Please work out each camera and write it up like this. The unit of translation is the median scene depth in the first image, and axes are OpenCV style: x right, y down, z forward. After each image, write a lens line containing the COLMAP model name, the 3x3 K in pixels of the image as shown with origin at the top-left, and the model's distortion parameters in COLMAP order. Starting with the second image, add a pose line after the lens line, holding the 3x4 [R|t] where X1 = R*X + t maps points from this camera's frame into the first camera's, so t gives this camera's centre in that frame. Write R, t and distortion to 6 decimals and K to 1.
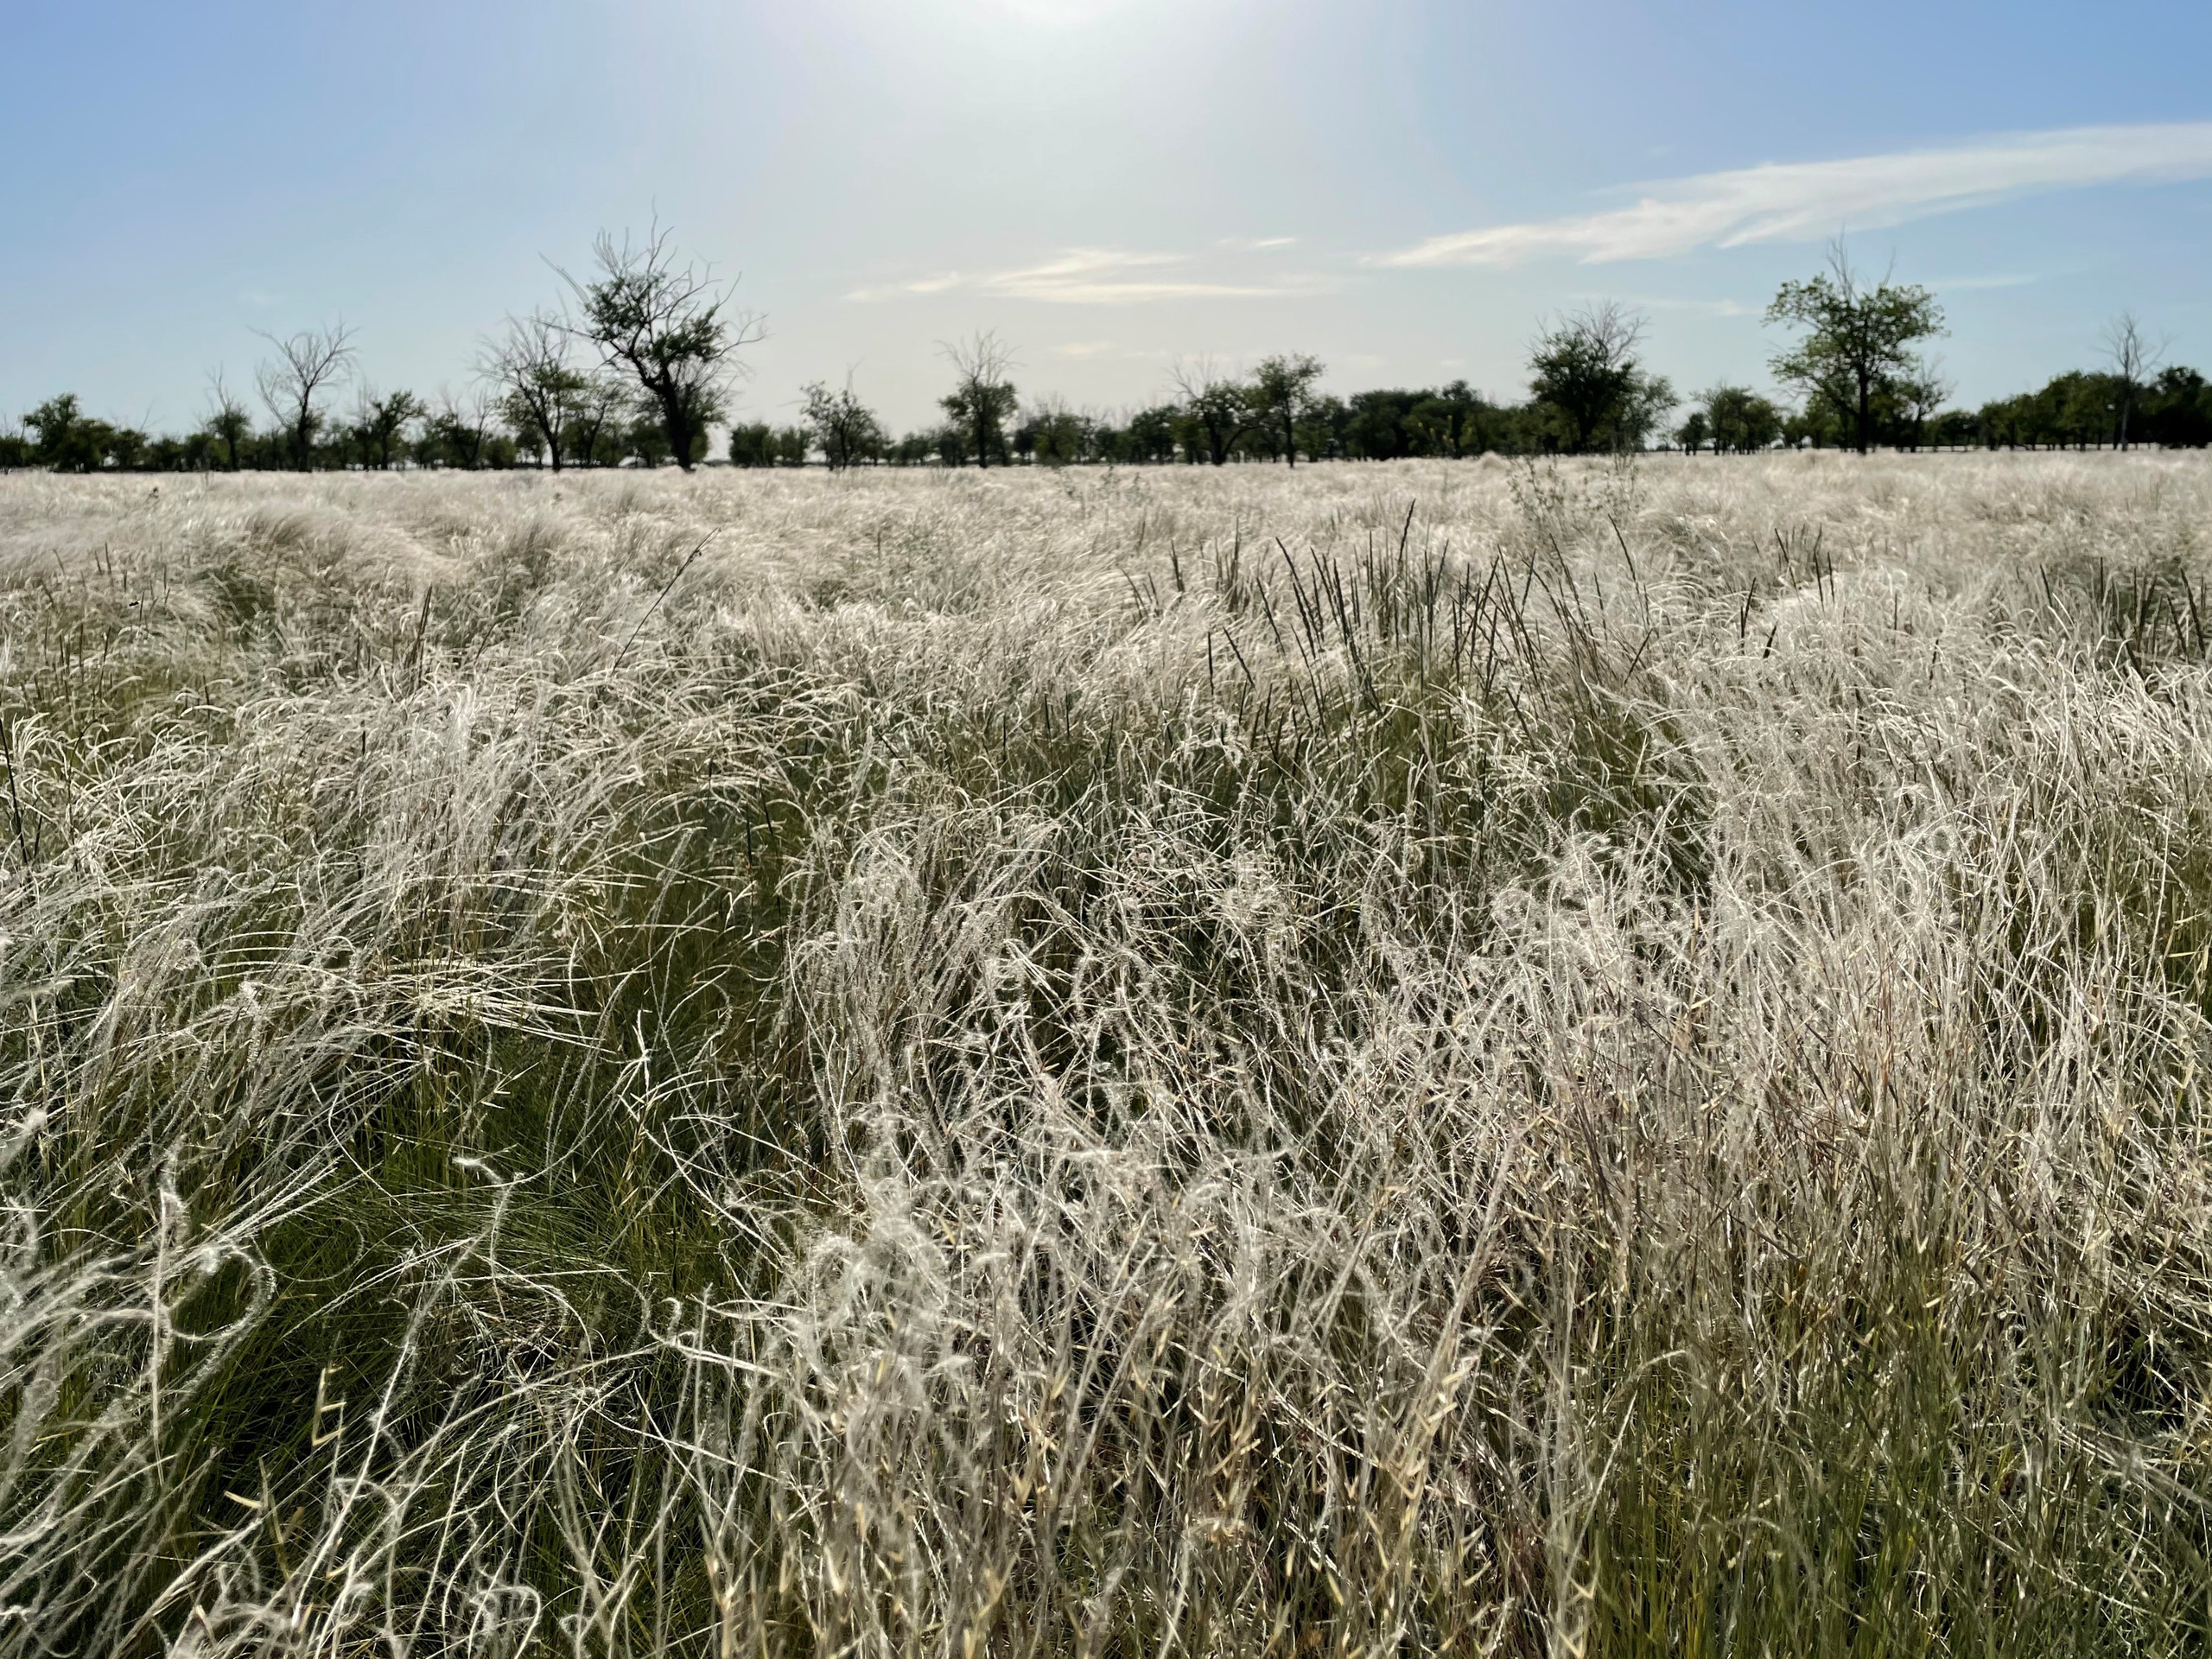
lens RADIAL K [[1745.4, 0, 1121.0], [0, 1745.4, 814.6], [0, 0, 1]] dist [0.093008, -0.118989]
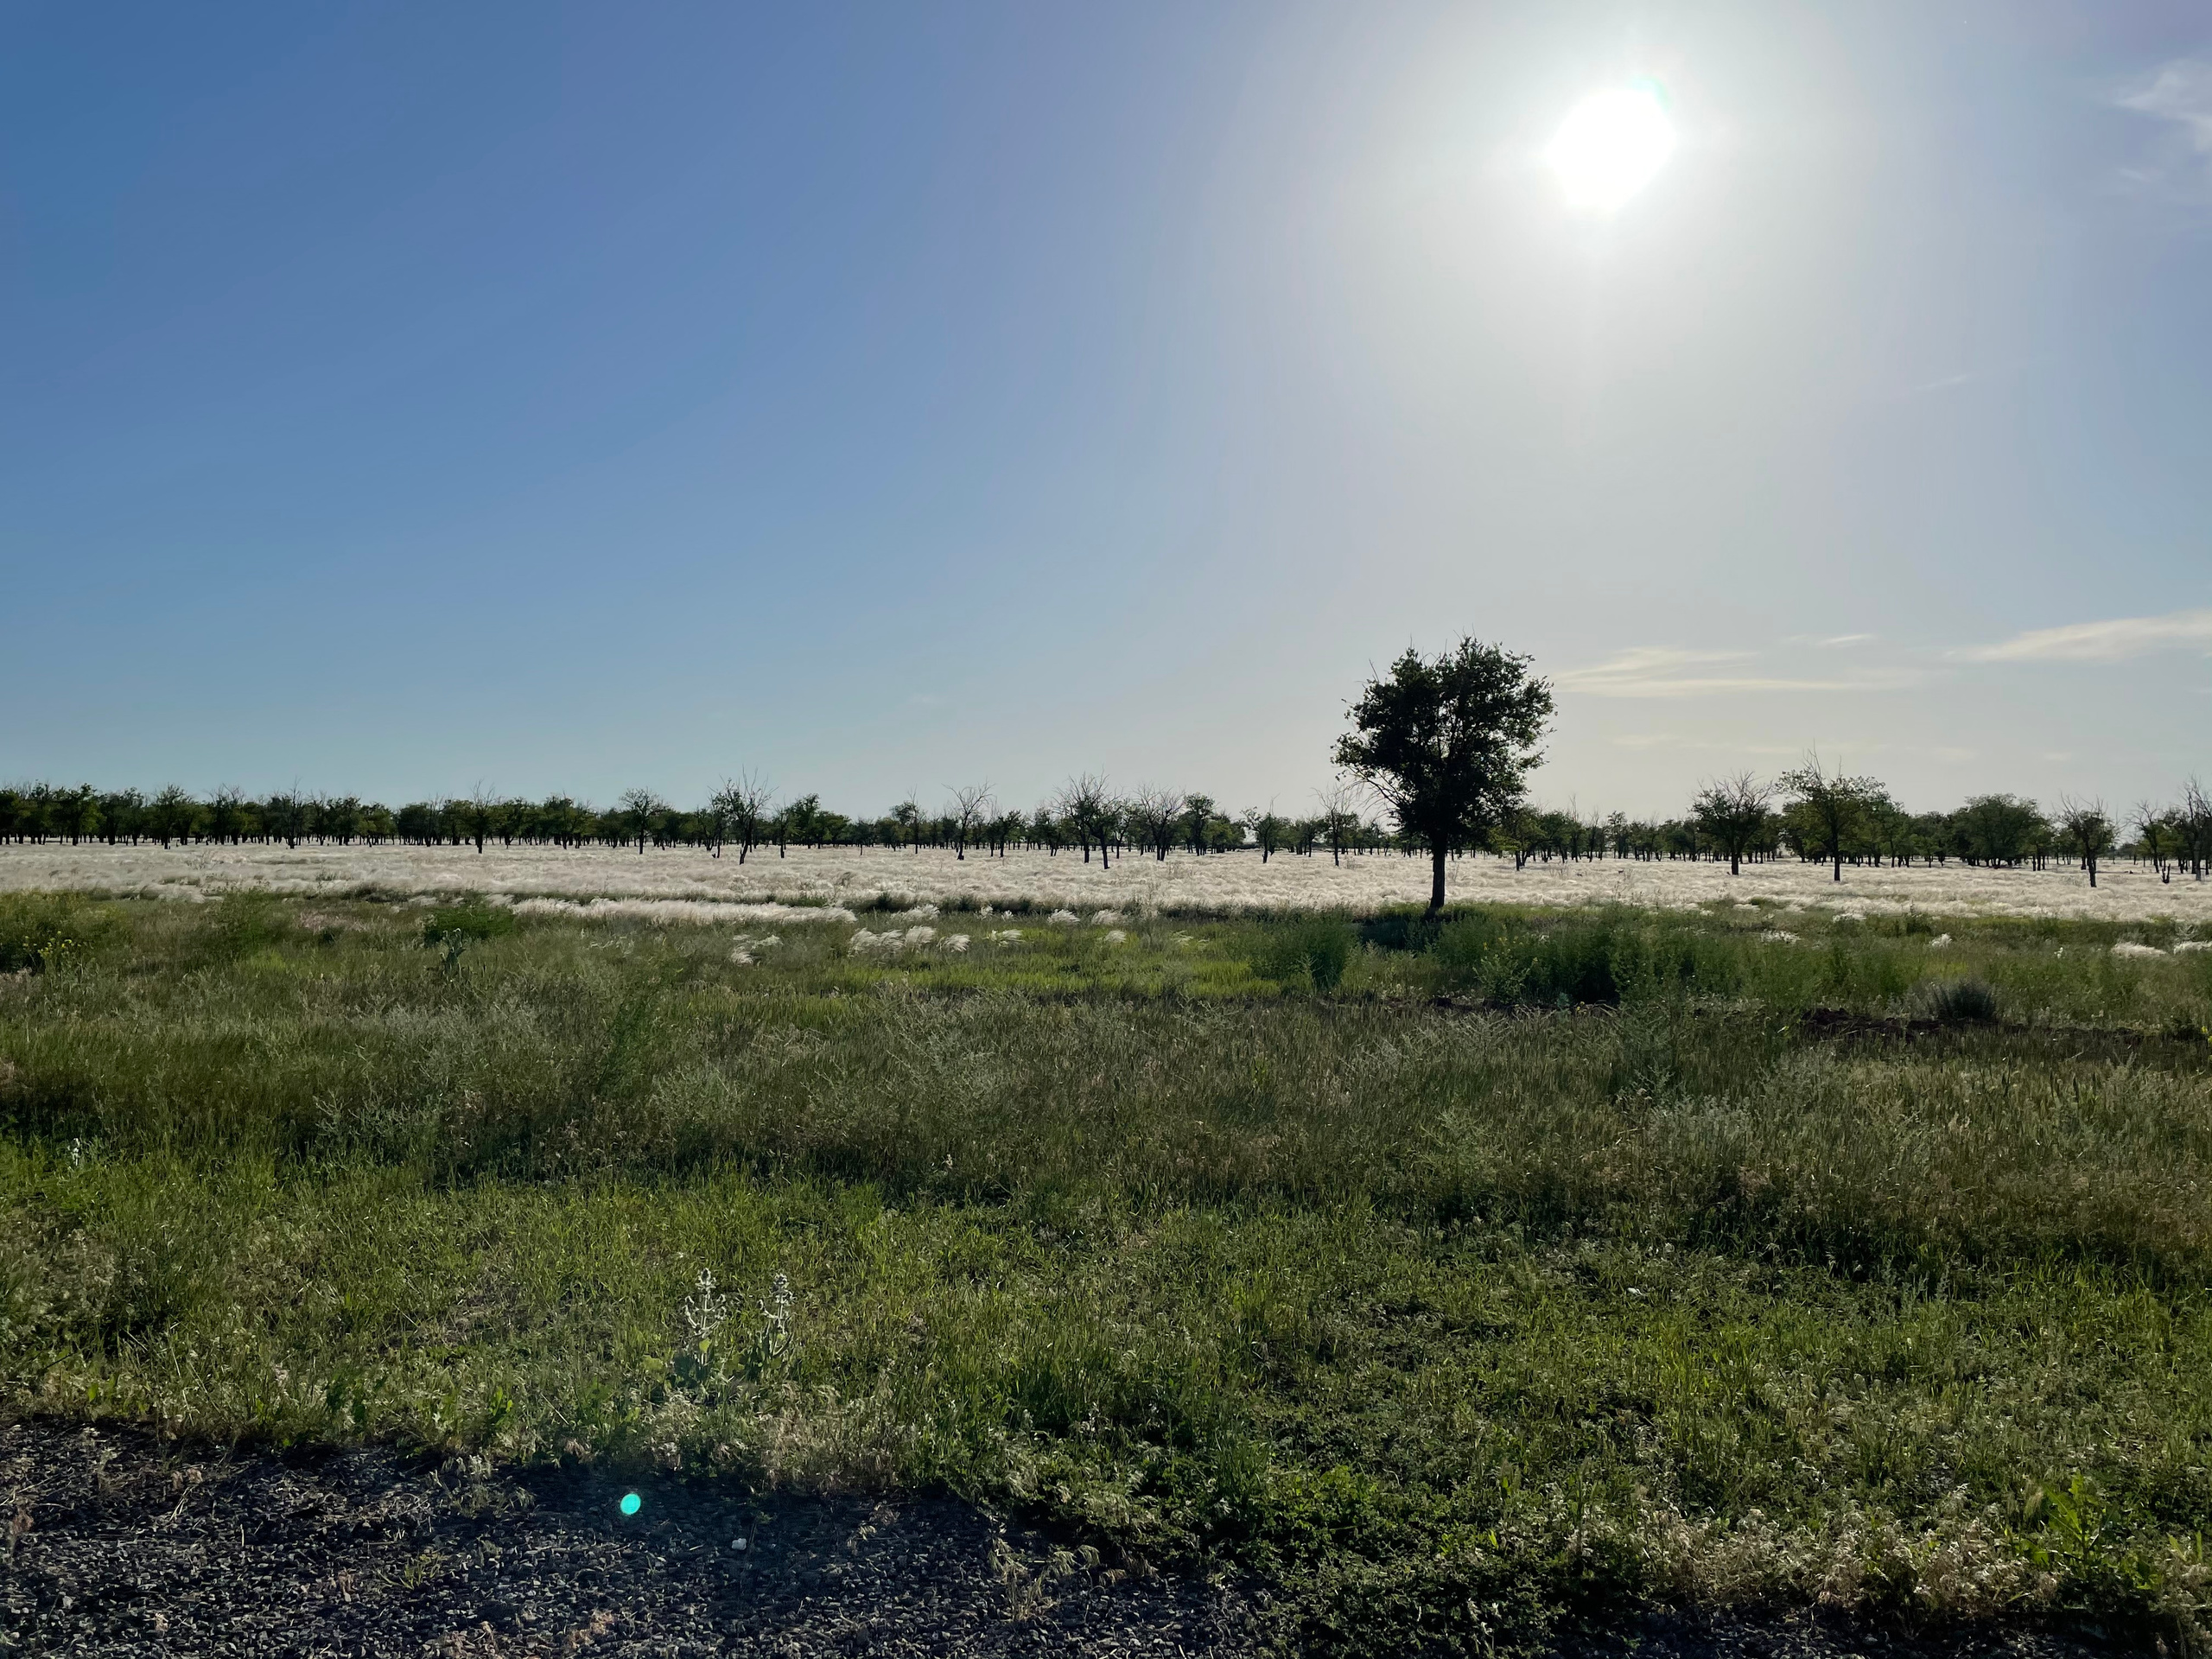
lens RADIAL K [[1745.4, 0, 1121.0], [0, 1745.4, 814.6], [0, 0, 1]] dist [0.093008, -0.118989]
pose [[0.947162, 0.018915, -0.320197, 0.142400], [-0.085964, 0.976710, -0.196589, 0.053793], [0.309021, 0.213727, 0.926729, -0.327091]]
